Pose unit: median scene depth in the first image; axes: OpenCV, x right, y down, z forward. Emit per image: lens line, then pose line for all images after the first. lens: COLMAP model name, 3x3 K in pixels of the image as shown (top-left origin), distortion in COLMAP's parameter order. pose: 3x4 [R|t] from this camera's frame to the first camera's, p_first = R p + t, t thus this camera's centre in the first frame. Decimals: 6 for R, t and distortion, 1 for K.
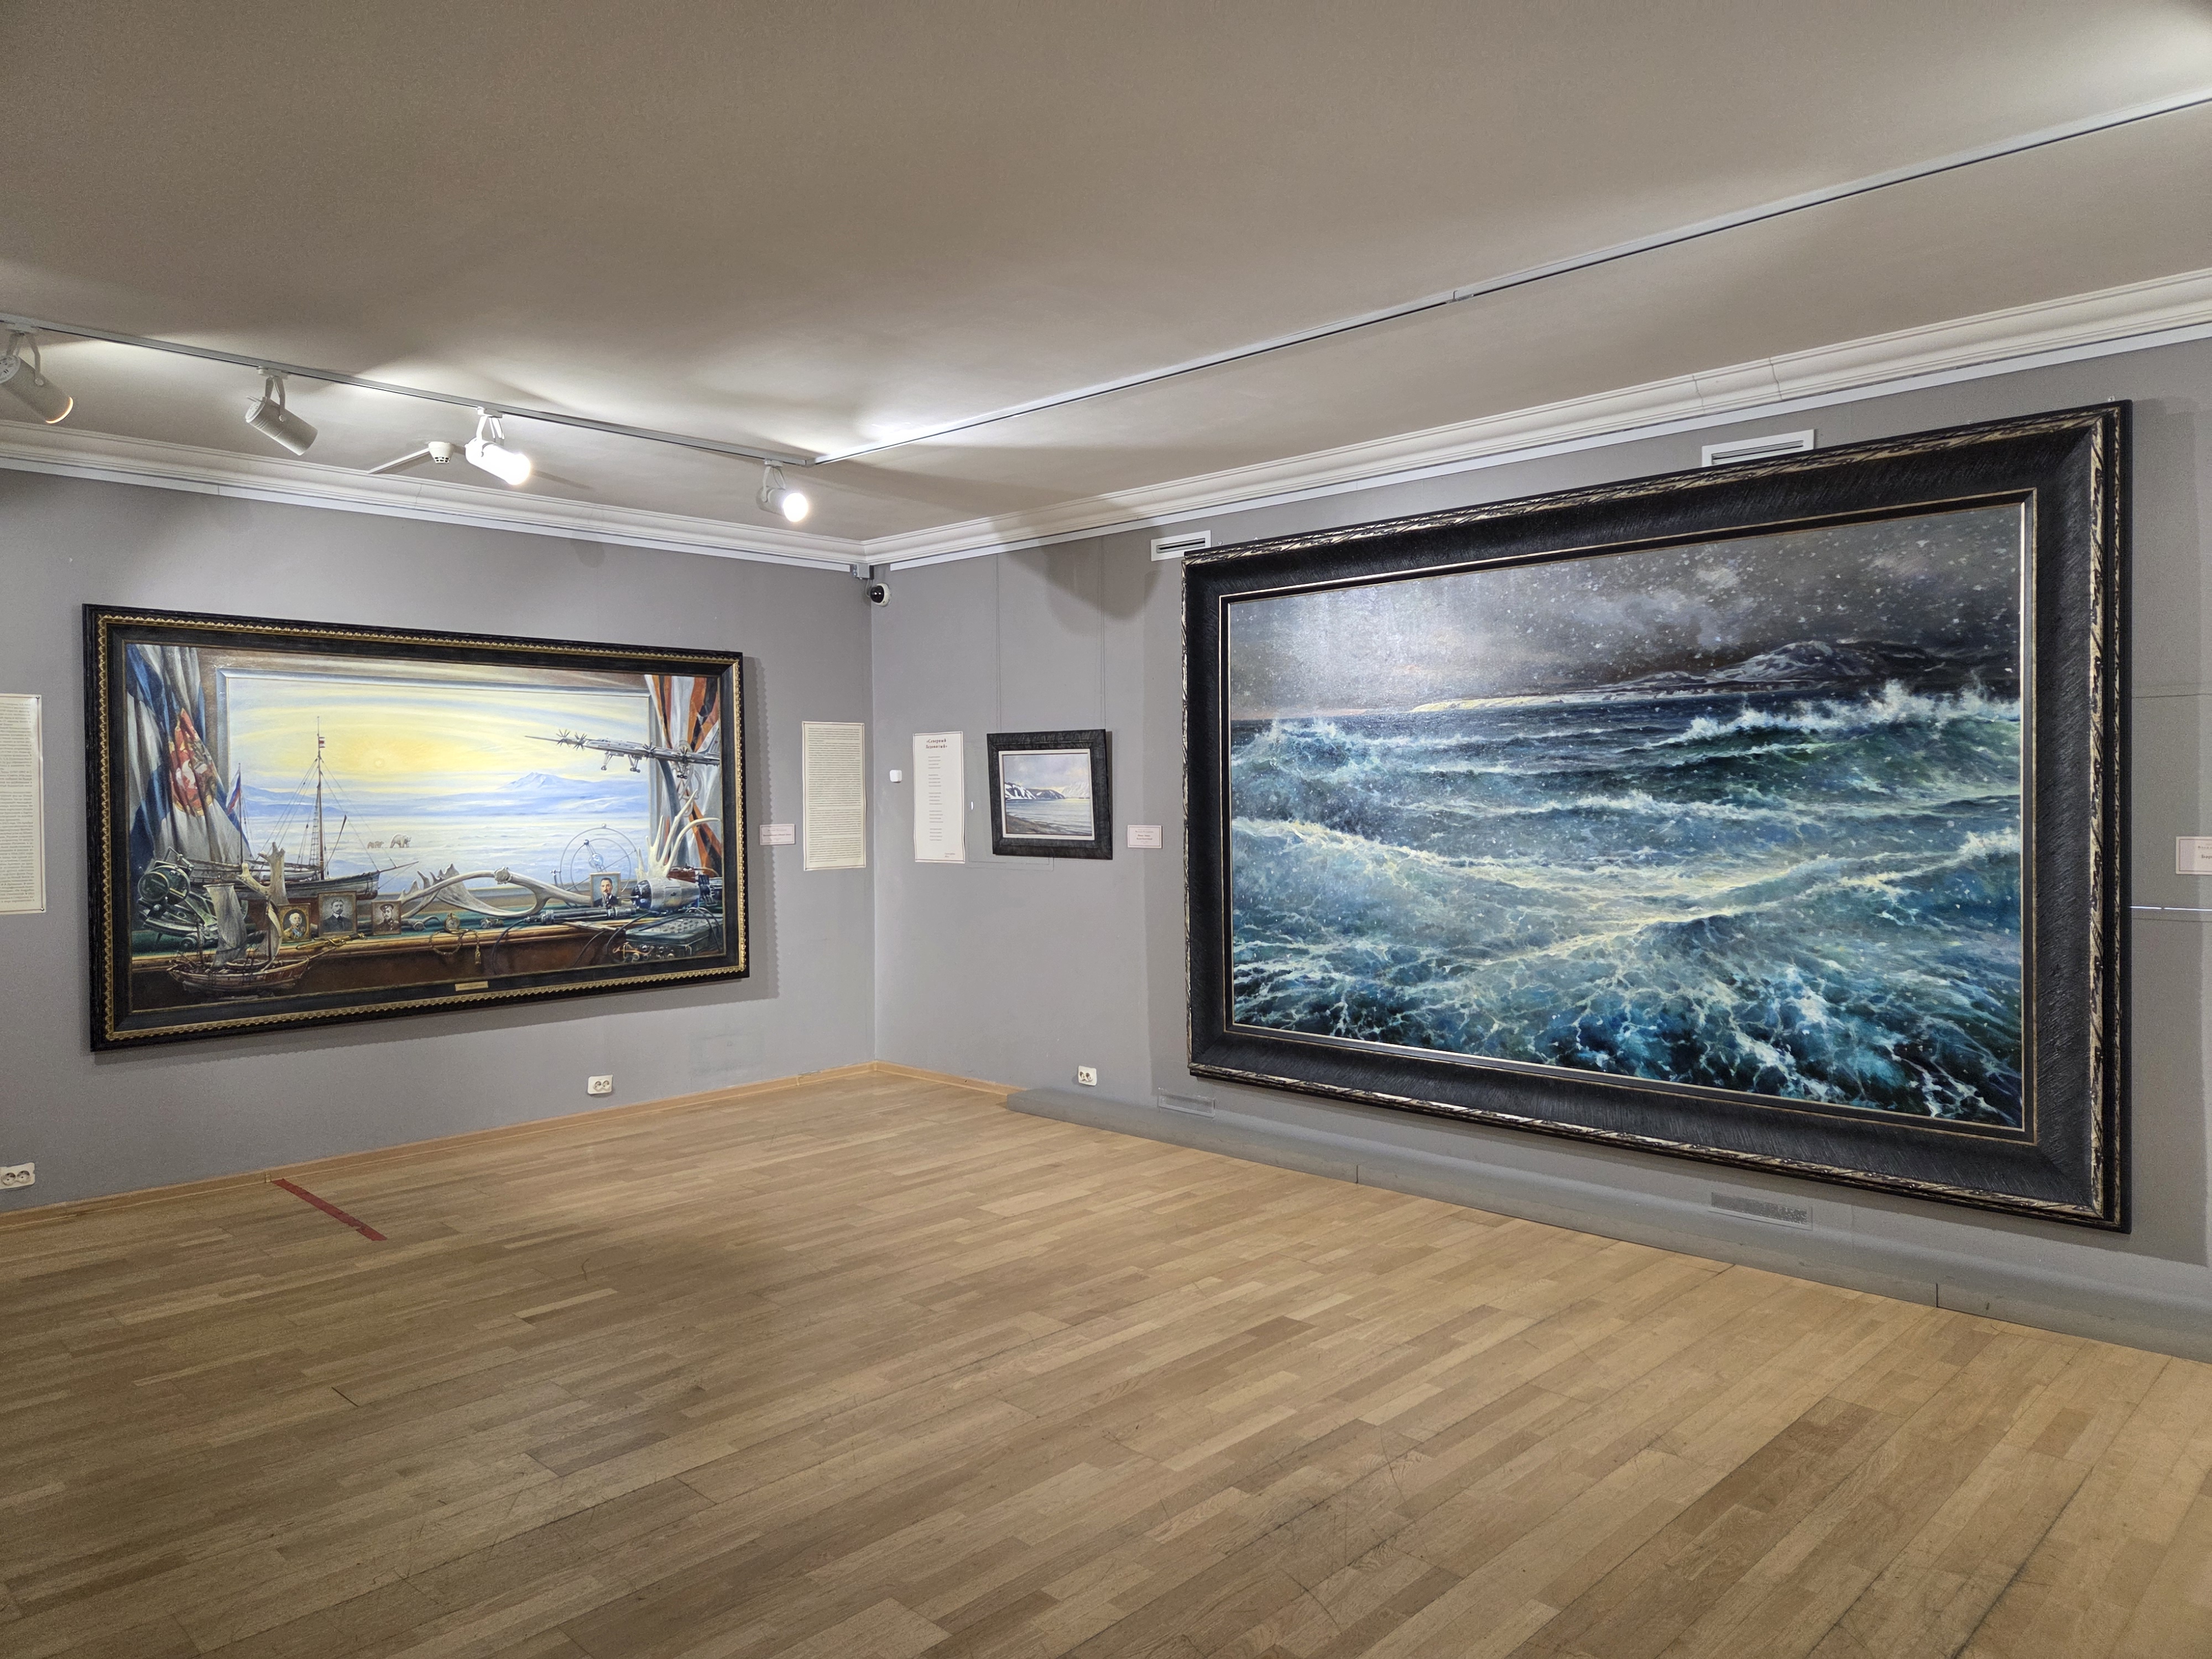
lens RADIAL K [[1476.4, 0, 1112.0], [0, 1476.4, 811.5], [0, 0, 1]] dist [0.100983, -0.083836]
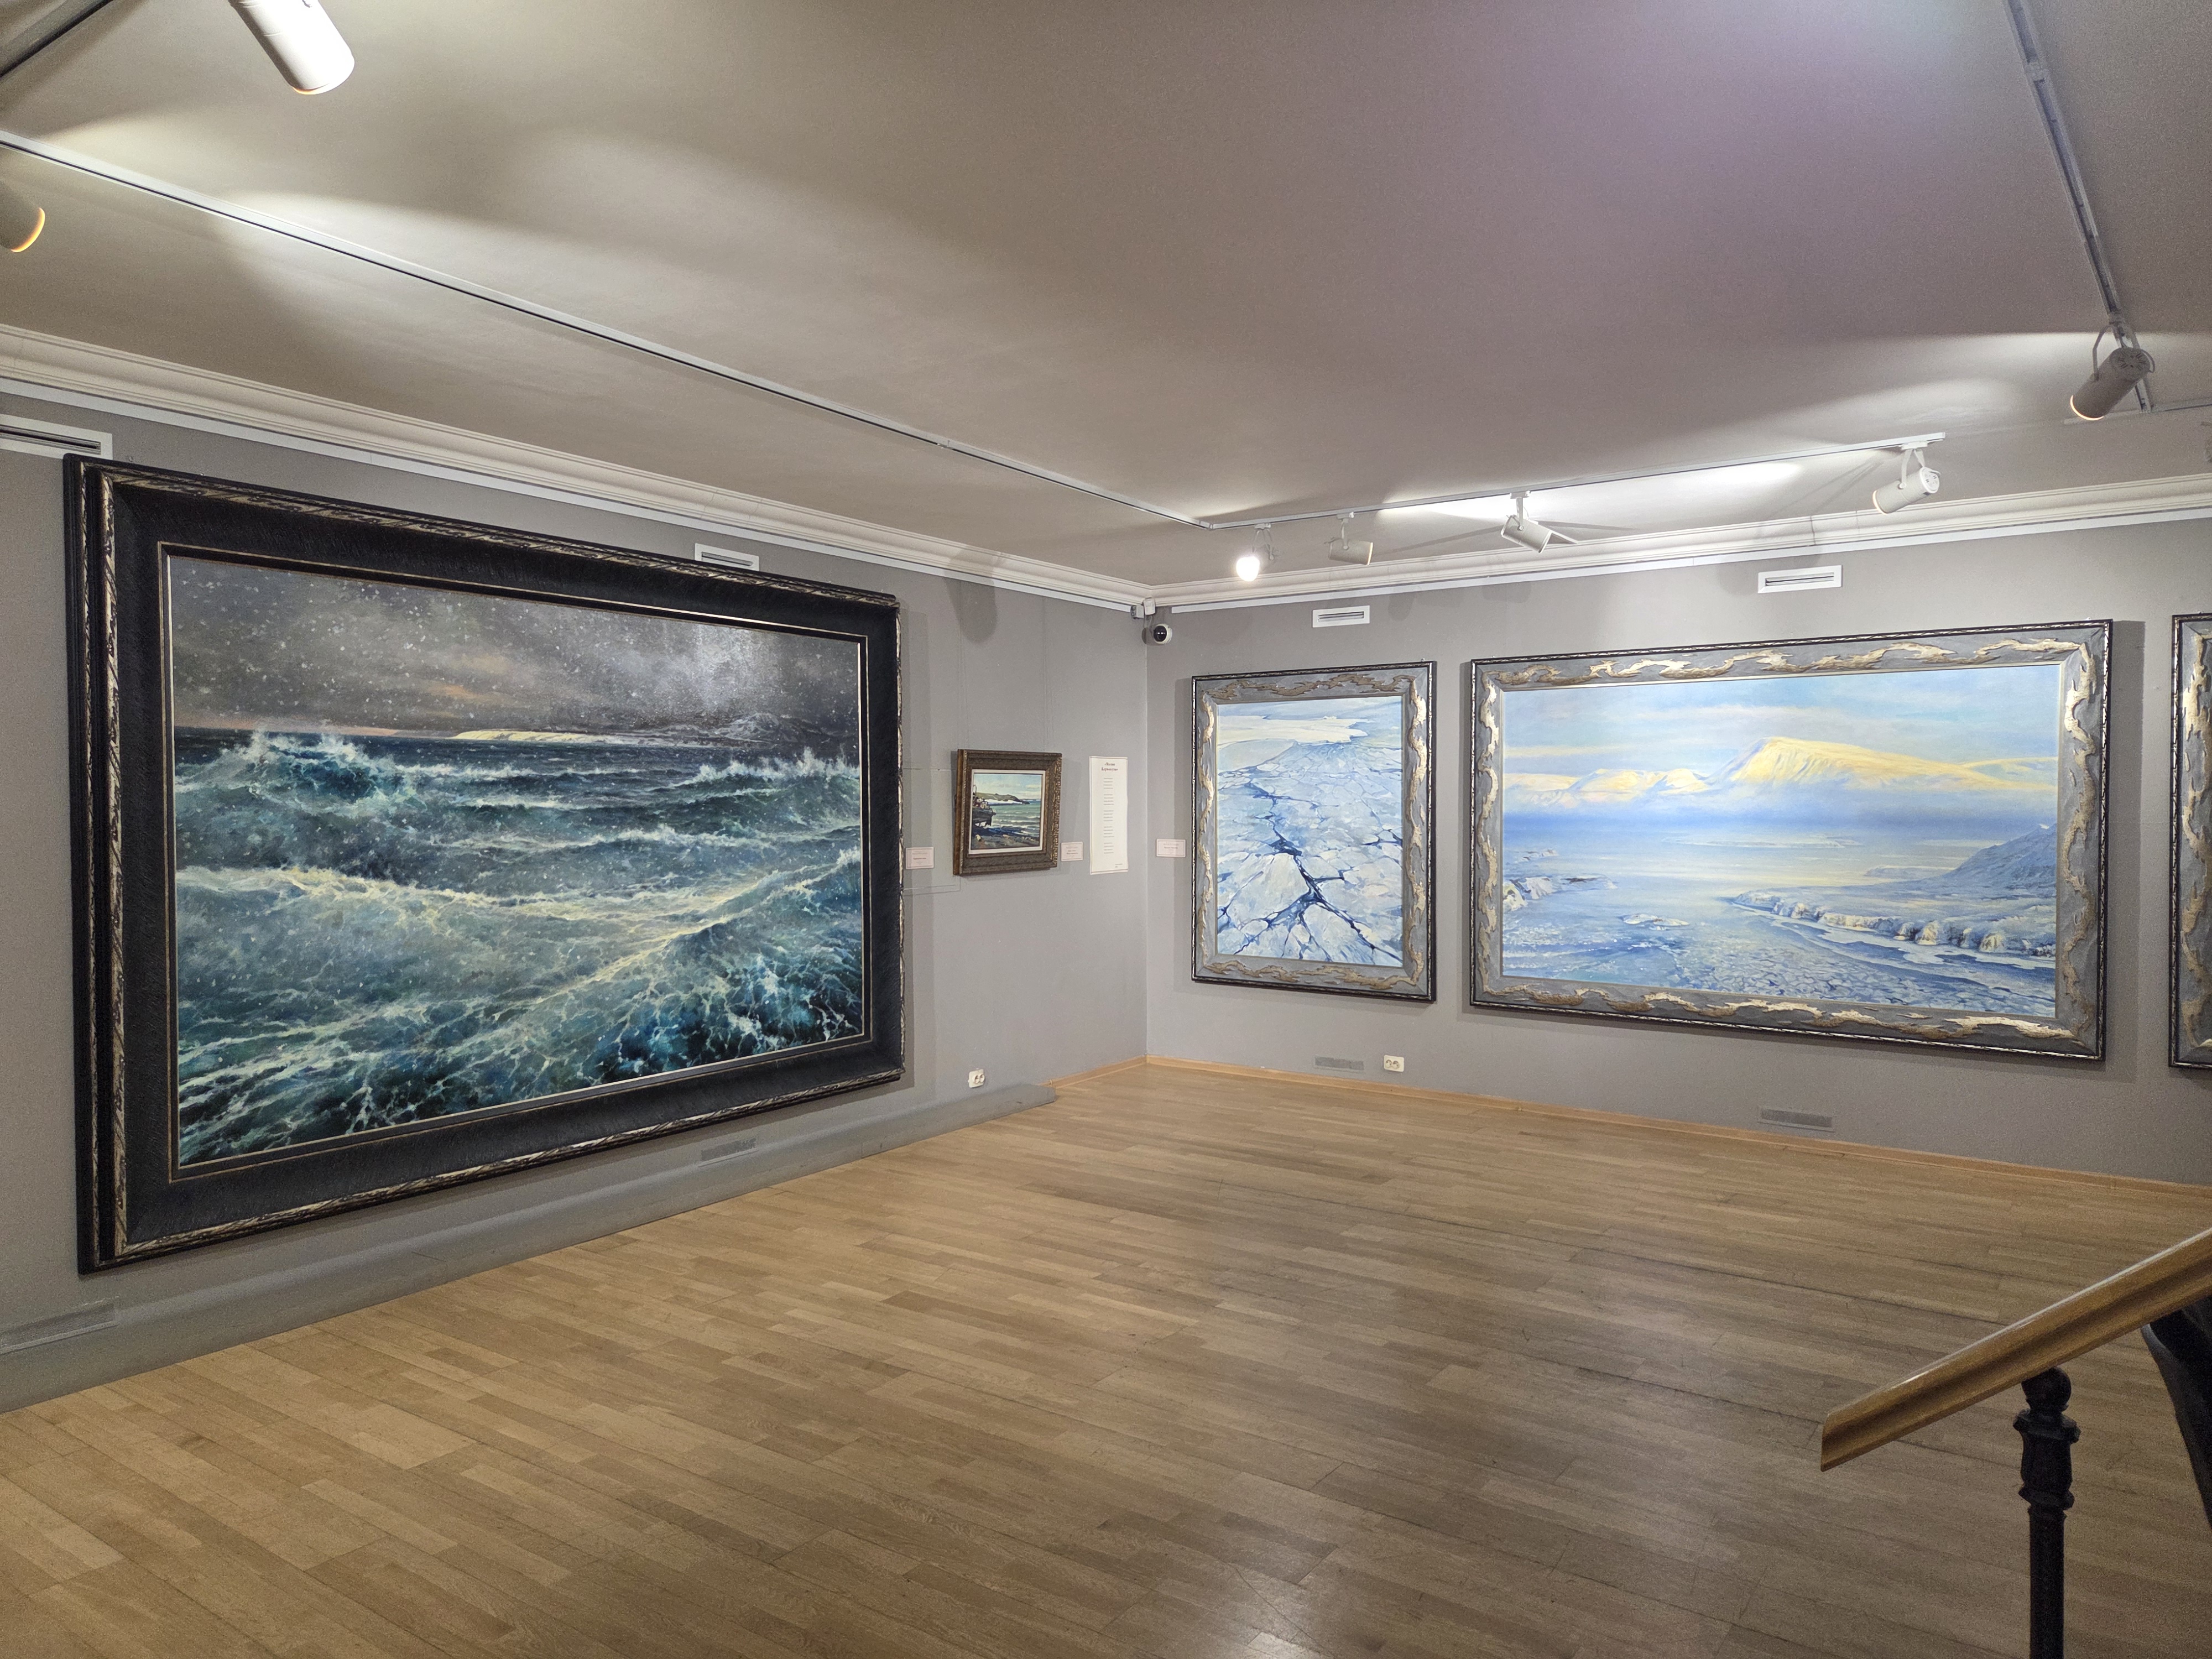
lens RADIAL K [[1448.5, 0, 1106.0], [0, 1448.5, 829.5], [0, 0, 1]] dist [0.047128, -0.001726]
pose [[-0.151820, -0.006391, 0.988388, -0.789503], [0.021743, 0.999716, 0.009804, -0.013270], [-0.988169, 0.022979, -0.151637, 0.806958]]
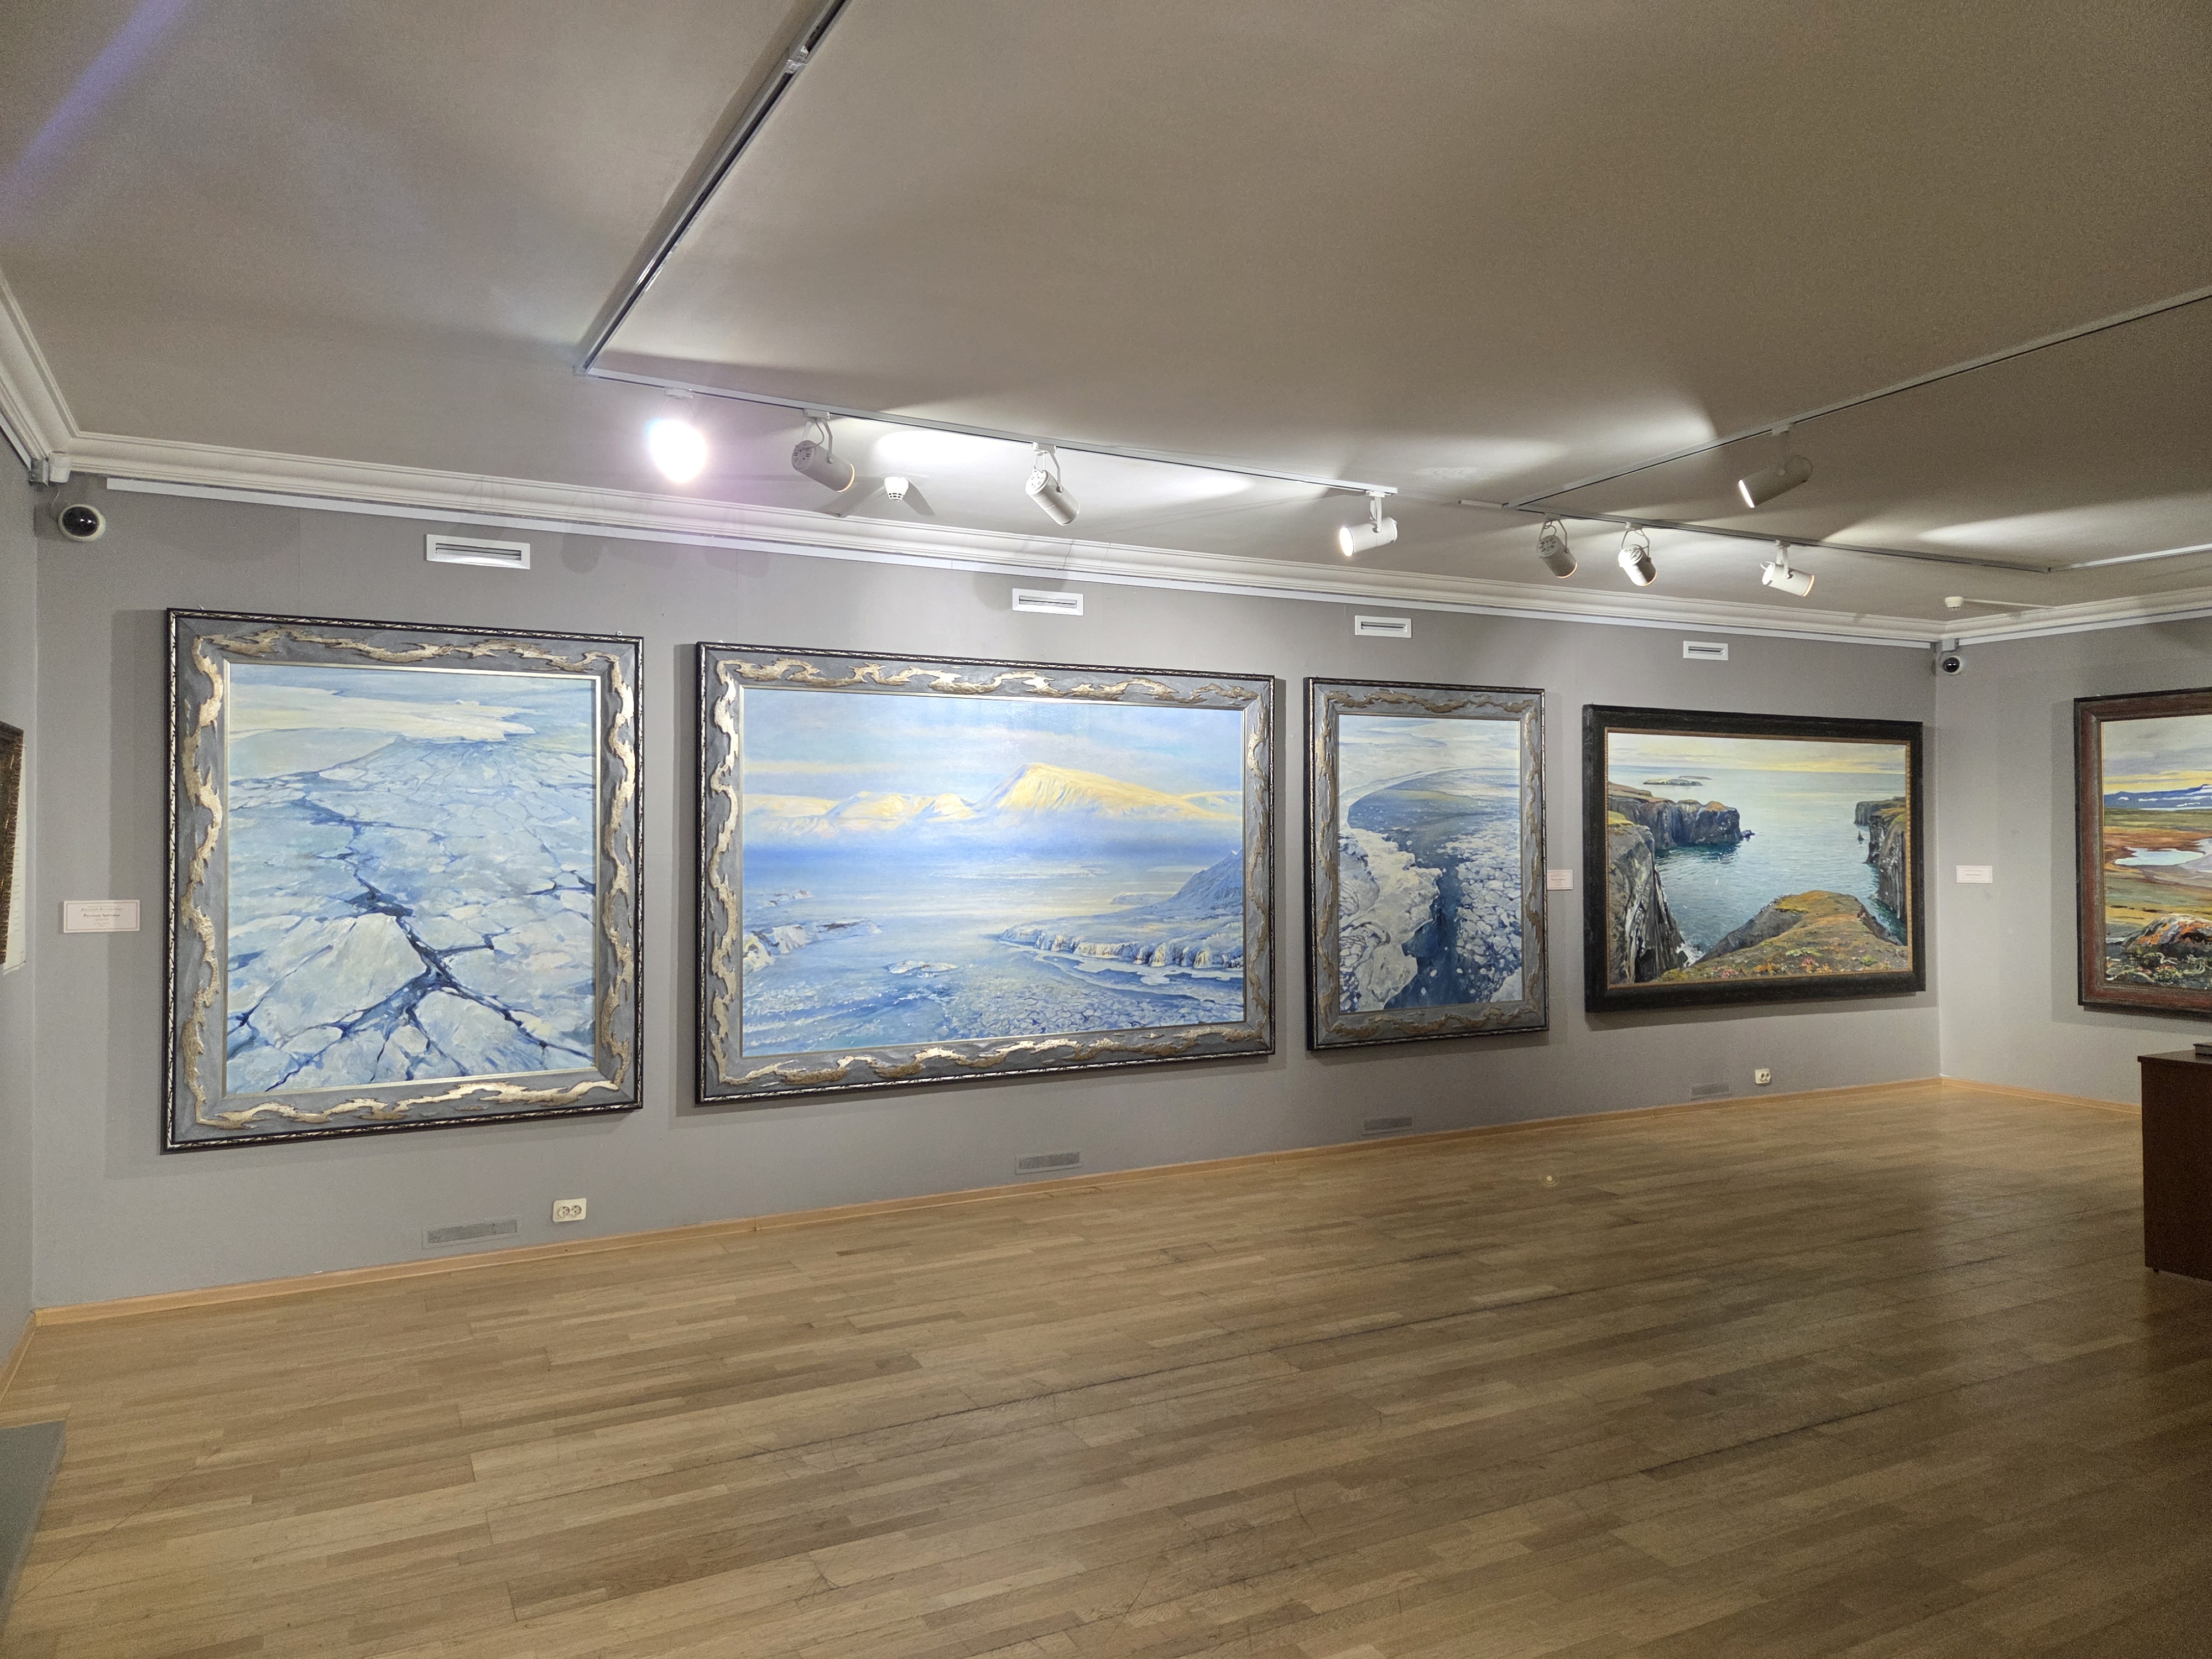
lens RADIAL K [[1476.4, 0, 1112.0], [0, 1476.4, 811.5], [0, 0, 1]] dist [0.100983, -0.083836]
pose [[-0.950437, 0.019790, 0.310286, -0.059972], [0.020514, 0.999789, -0.000929, -0.025526], [-0.310239, 0.005483, -0.950643, 1.185173]]
